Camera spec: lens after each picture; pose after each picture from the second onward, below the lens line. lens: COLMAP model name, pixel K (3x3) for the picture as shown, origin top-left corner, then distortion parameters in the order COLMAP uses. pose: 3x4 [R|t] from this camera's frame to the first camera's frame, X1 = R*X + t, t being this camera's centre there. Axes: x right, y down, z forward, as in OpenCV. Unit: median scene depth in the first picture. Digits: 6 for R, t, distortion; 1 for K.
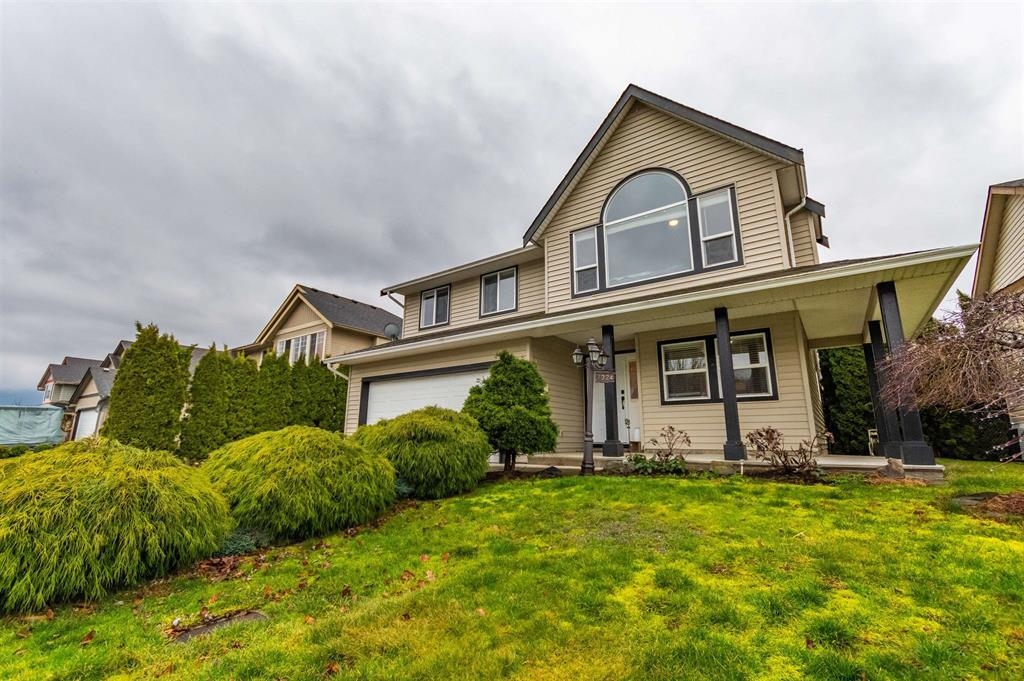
lens RADIAL K [[445.3, 0, 512.9], [0, 445.3, 341.9], [0, 0, 1]] dist [0.004236, -0.002736]
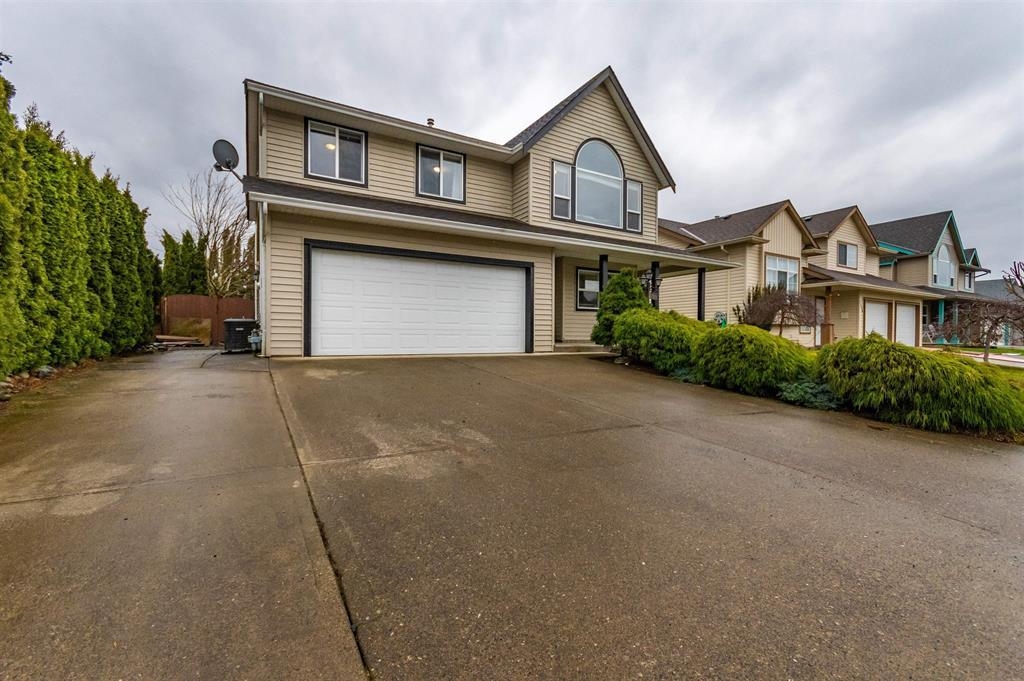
lens RADIAL K [[445.3, 0, 514.8], [0, 445.3, 340.1], [0, 0, 1]] dist [0.004236, -0.002736]
pose [[0.404673, -0.012042, 0.914382, -1.010567], [-0.207623, 0.972590, 0.104695, 0.114758], [-0.890580, -0.232214, 0.391081, 0.539102]]
